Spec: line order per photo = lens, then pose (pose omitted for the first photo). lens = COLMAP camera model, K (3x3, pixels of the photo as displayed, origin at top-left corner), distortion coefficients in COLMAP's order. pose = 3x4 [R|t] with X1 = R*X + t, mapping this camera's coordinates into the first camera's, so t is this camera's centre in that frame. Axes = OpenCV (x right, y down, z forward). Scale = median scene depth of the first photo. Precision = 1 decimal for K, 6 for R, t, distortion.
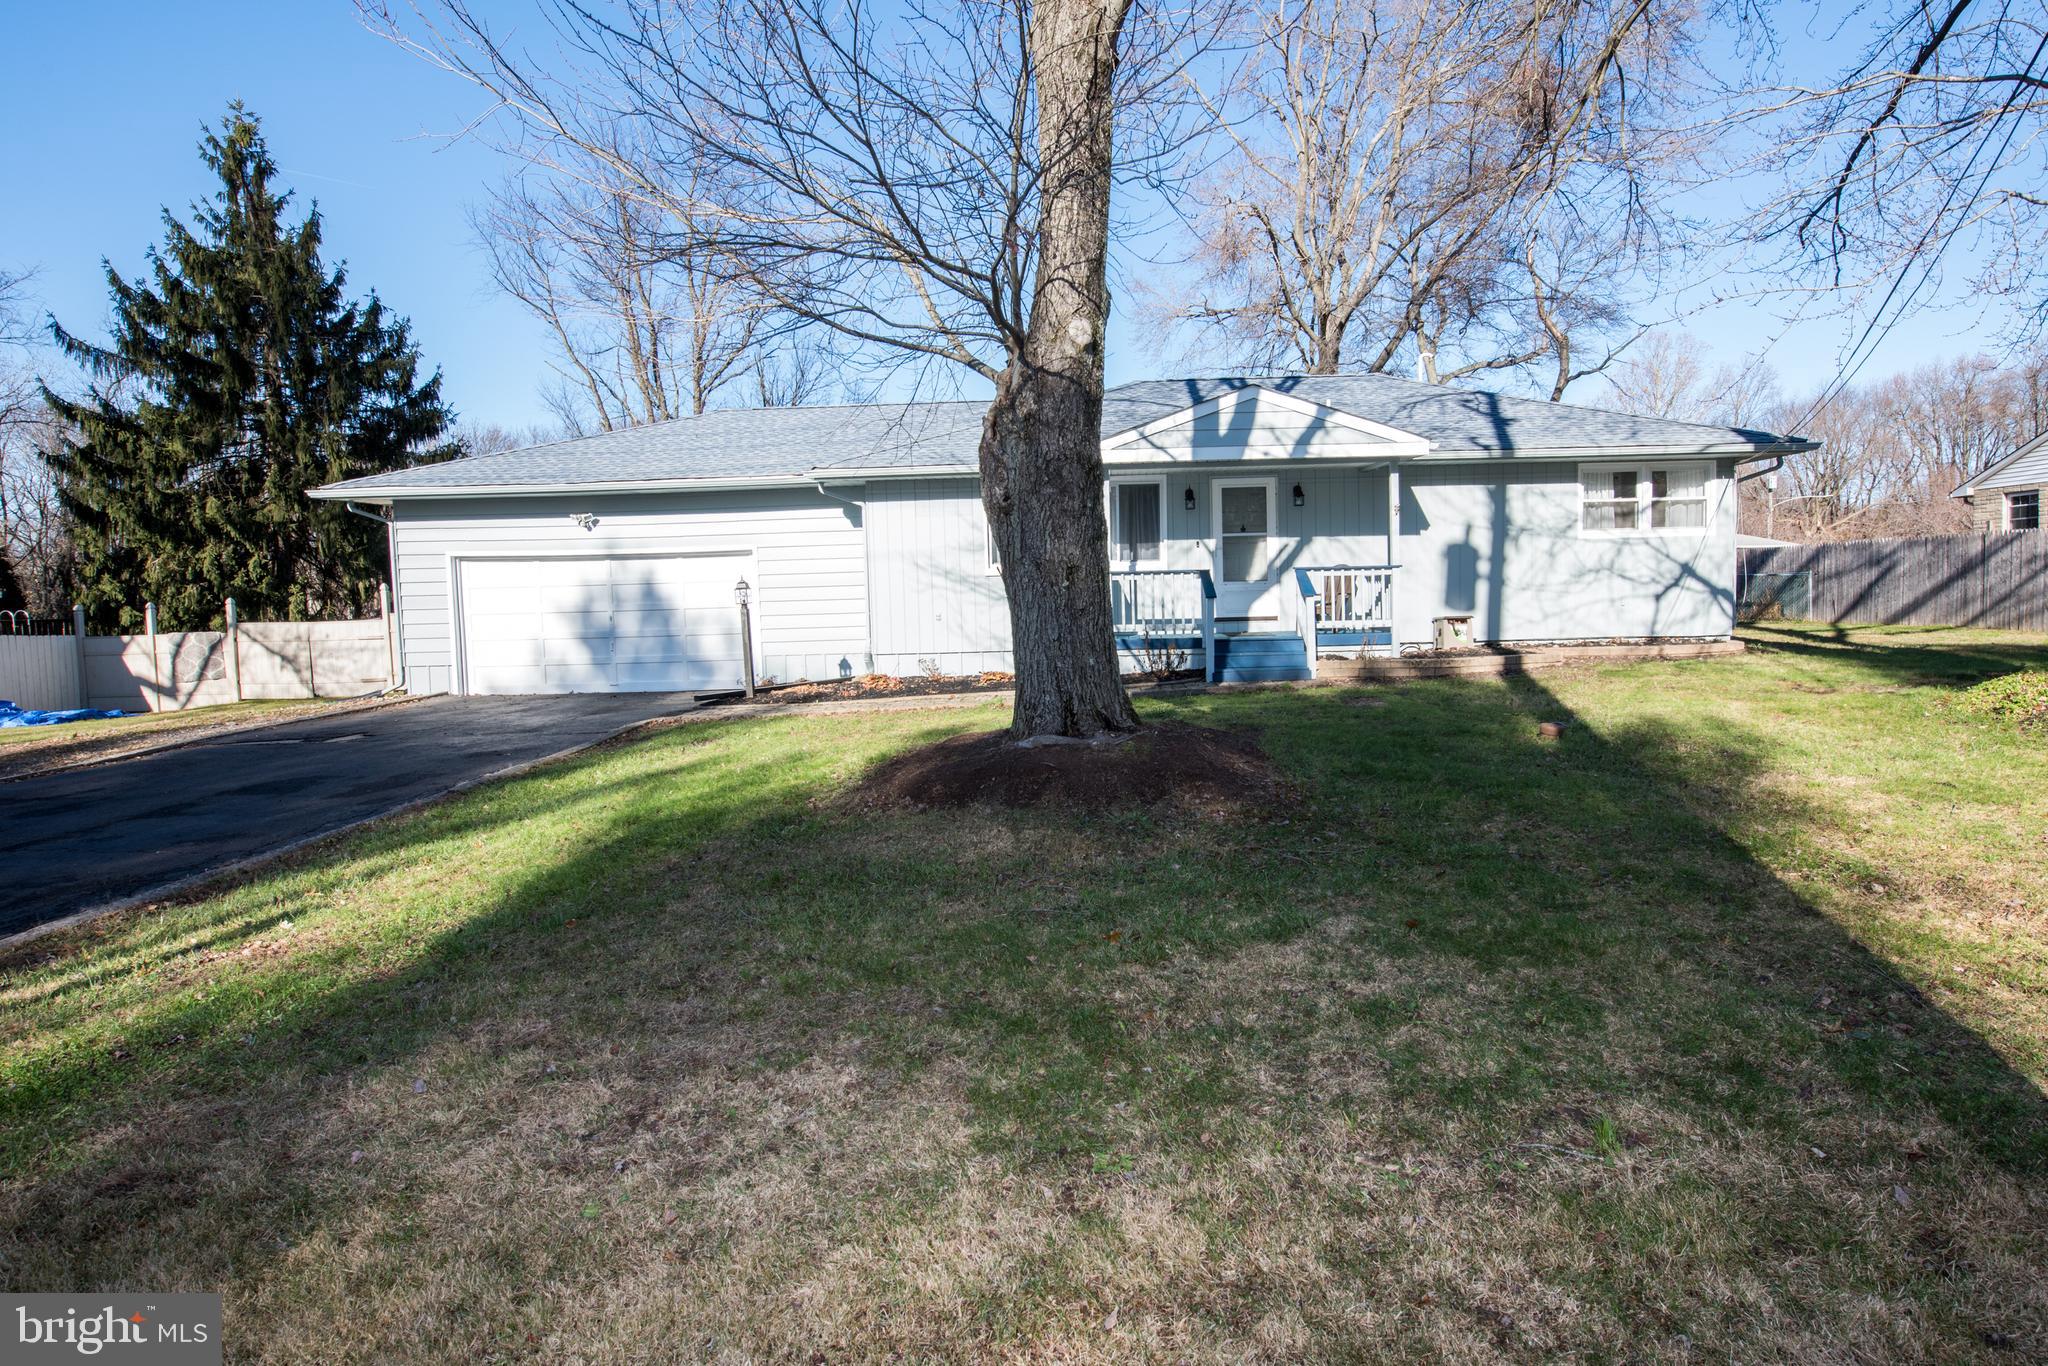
lens RADIAL K [[985.7, 0, 1082.5], [0, 985.7, 675.9], [0, 0, 1]] dist [-0.002210, -0.000215]
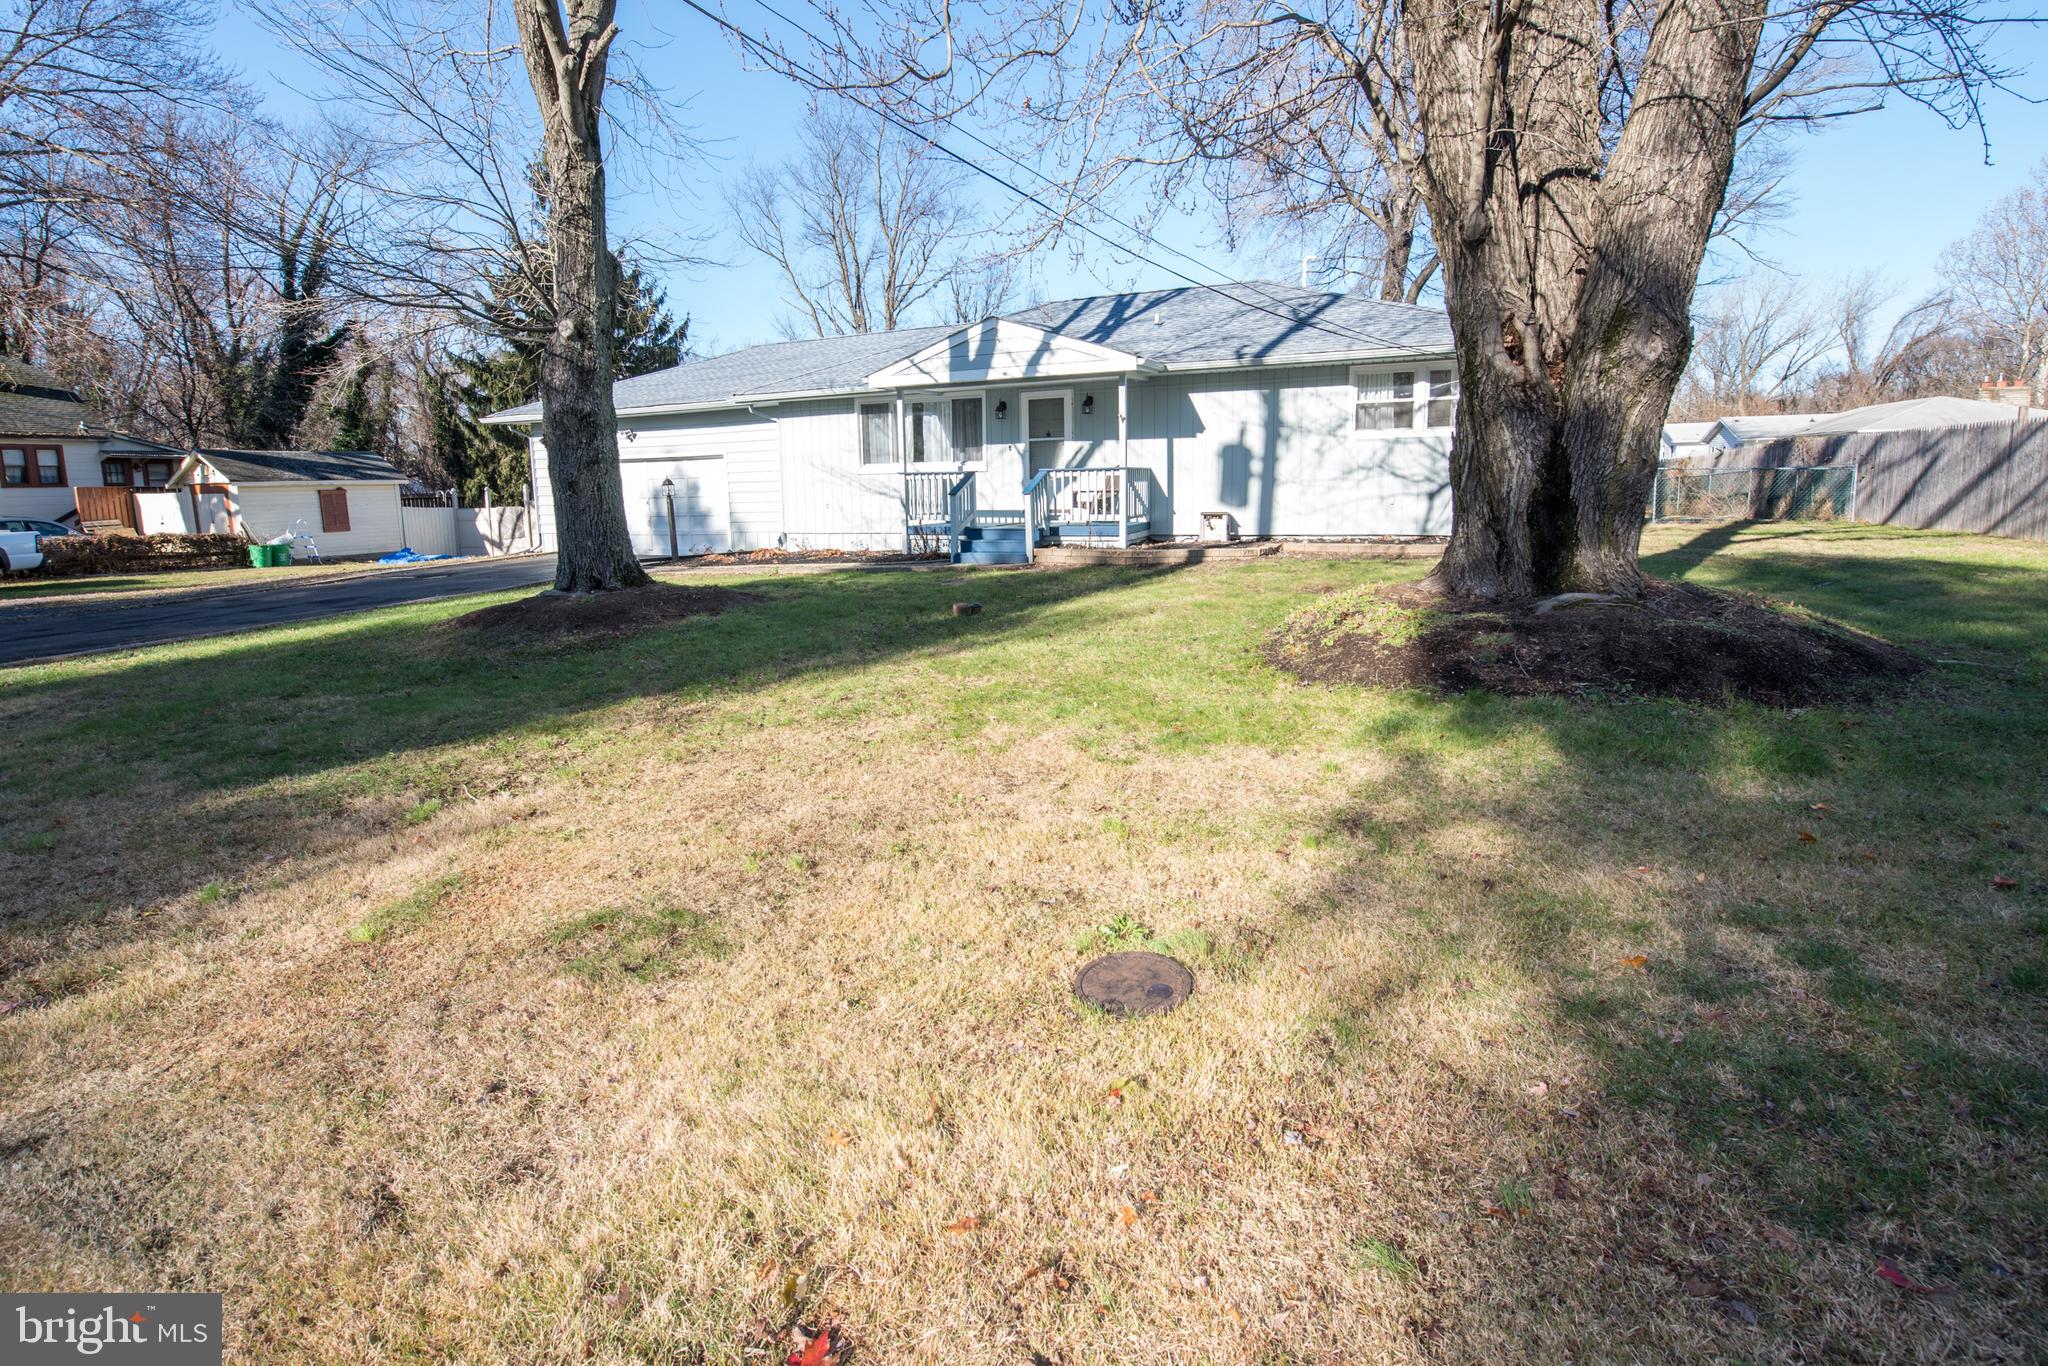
lens RADIAL K [[885.7, 0, 985.1], [0, 885.7, 644.2], [0, 0, 1]] dist [0.000001, -0.006674]
pose [[0.926271, 0.072072, -0.369901, 0.507534], [-0.033243, 0.993342, 0.110299, -0.012795], [0.375388, -0.089870, 0.922501, -0.037283]]
